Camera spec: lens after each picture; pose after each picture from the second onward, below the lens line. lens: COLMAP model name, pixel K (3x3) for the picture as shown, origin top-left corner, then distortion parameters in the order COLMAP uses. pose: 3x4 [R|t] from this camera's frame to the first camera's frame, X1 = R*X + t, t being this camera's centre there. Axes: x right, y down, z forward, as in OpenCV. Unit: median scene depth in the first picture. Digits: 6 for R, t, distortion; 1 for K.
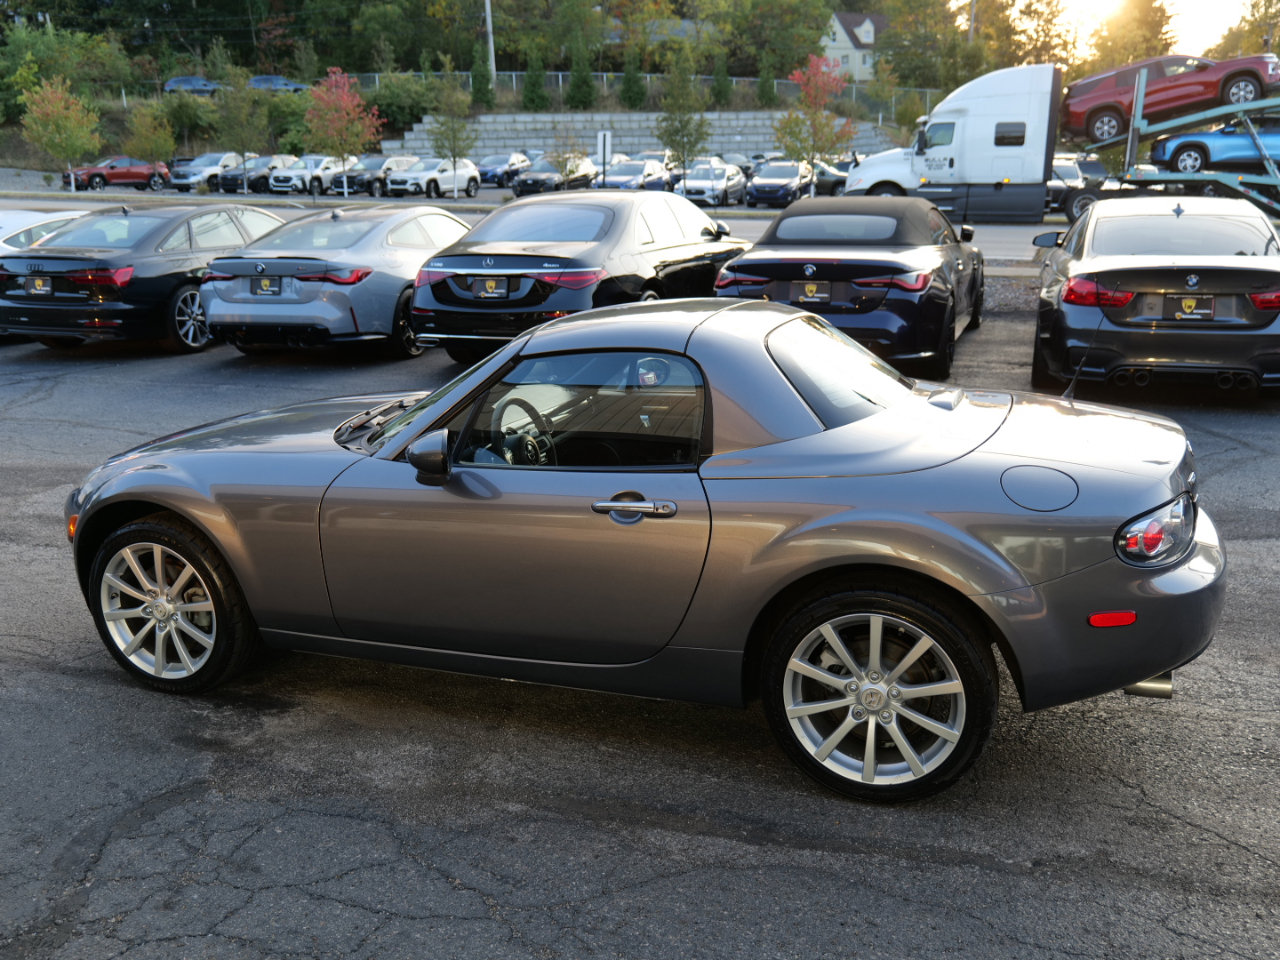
lens RADIAL K [[1149.2, 0, 640.0], [0, 1149.2, 480.0], [0, 0, 1]] dist [-0.001757, 0.001574]
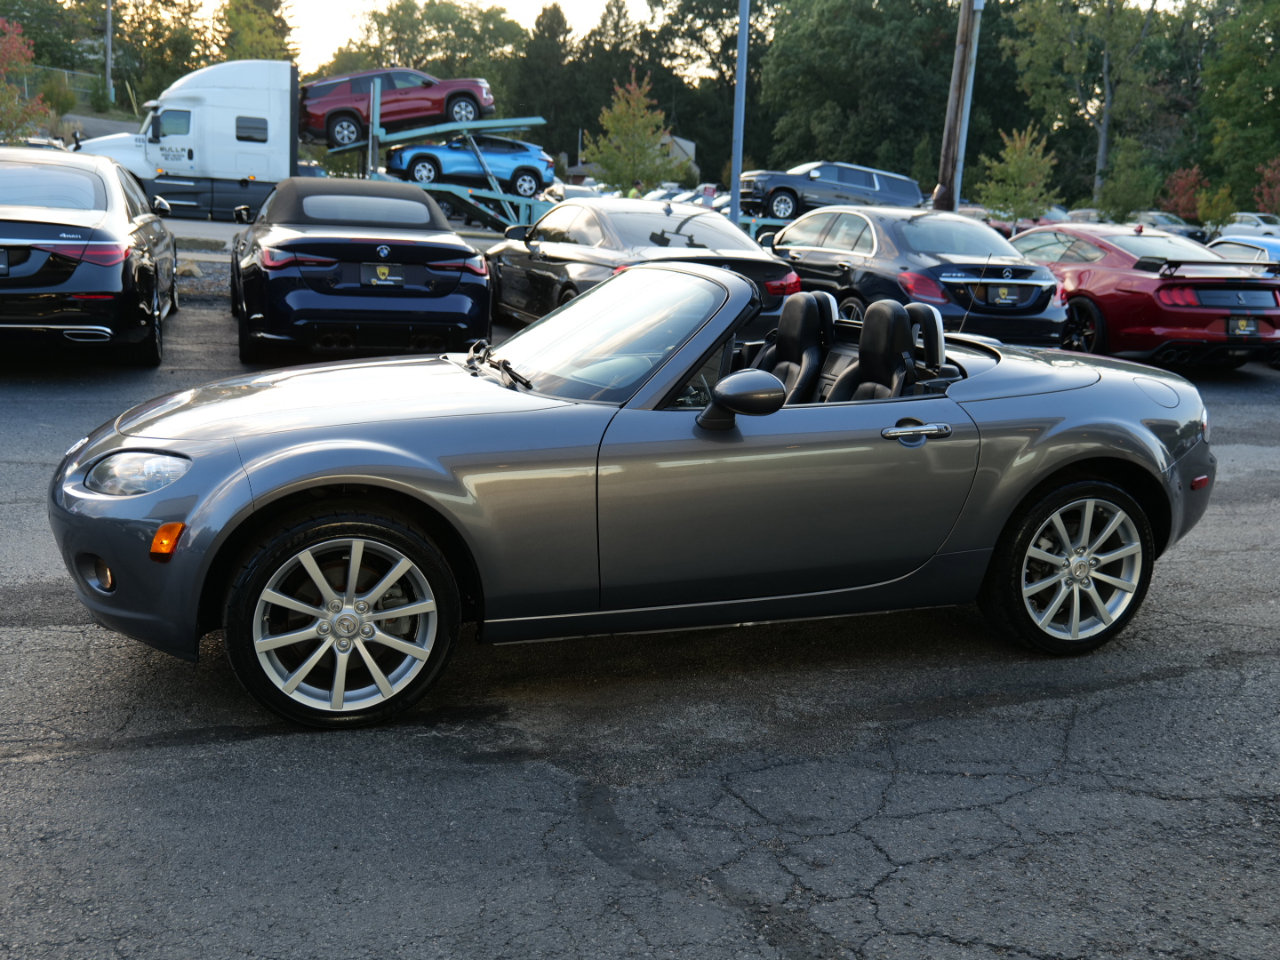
lens RADIAL K [[1221.5, 0, 637.3], [0, 1221.5, 476.7], [0, 0, 1]] dist [0.002213, -0.002557]
pose [[0.767536, -0.082729, 0.635645, -0.293090], [0.095779, 0.995306, 0.013885, 0.007502], [-0.633810, 0.050224, 0.771856, 0.080539]]
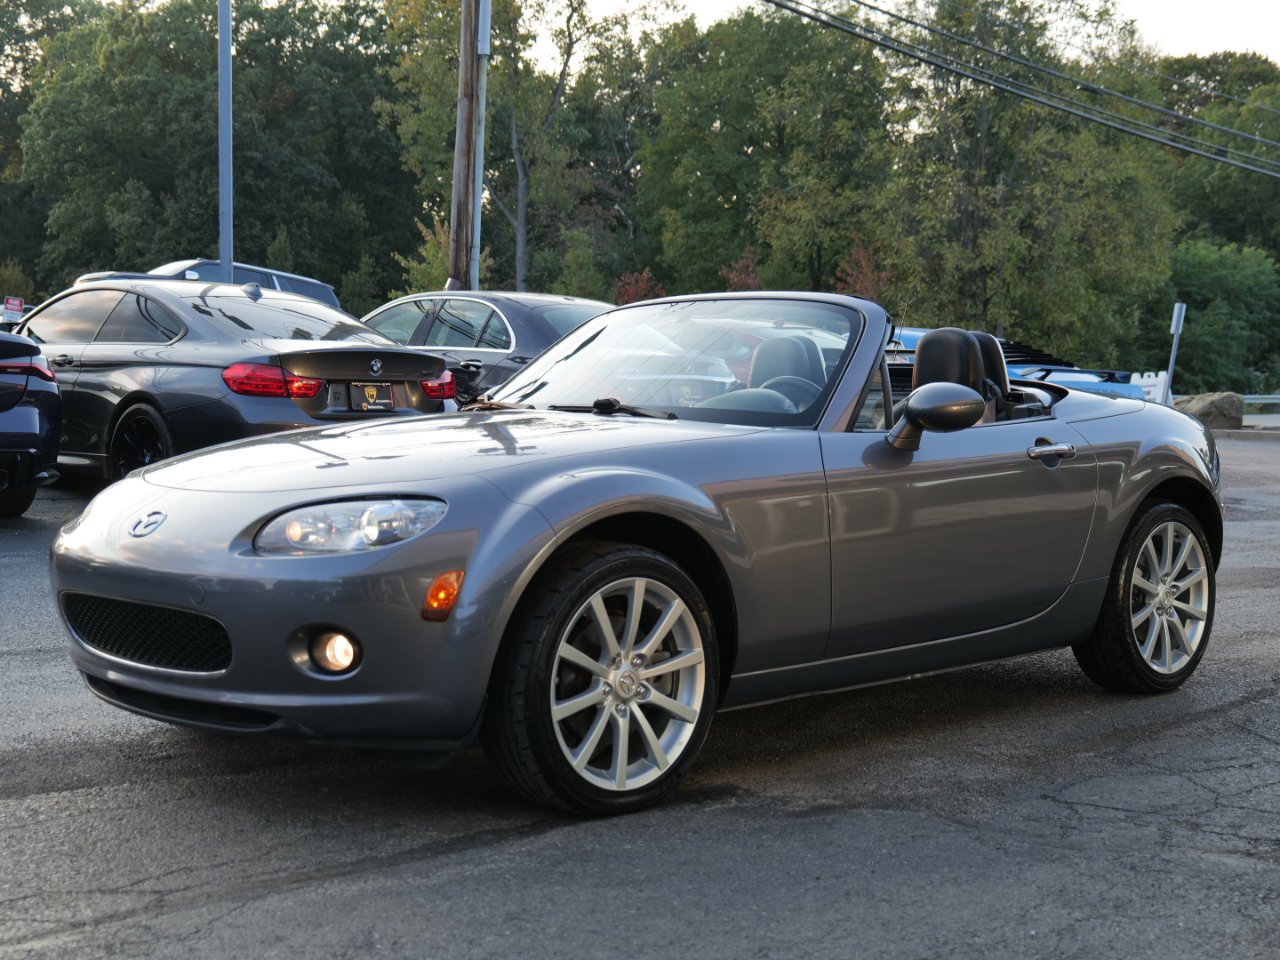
lens RADIAL K [[1822.4, 0, 636.4], [0, 1822.4, 474.9], [0, 0, 1]] dist [0.006068, -0.037060]
pose [[0.424989, -0.023988, 0.904881, -0.508300], [0.189862, 0.979775, -0.063197, 0.023614], [-0.885063, 0.198660, 0.420948, 0.194670]]
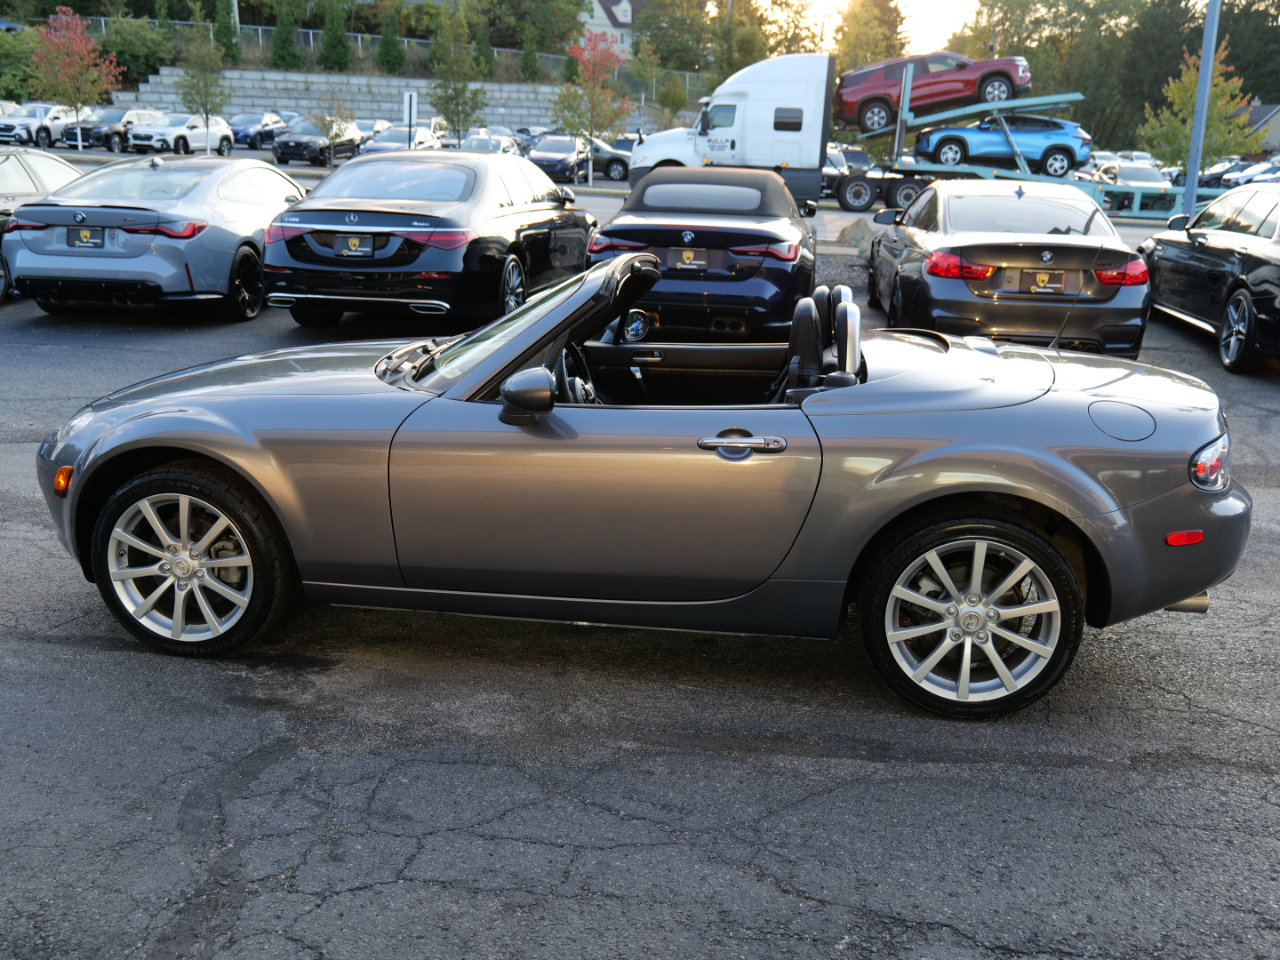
lens RADIAL K [[1169.4, 0, 638.3], [0, 1169.4, 480.9], [0, 0, 1]] dist [-0.000342, -0.002362]
pose [[0.977575, -0.011288, 0.210285, -0.095060], [0.008019, 0.999834, 0.016390, 0.011940], [-0.210435, -0.014336, 0.977503, 0.002440]]
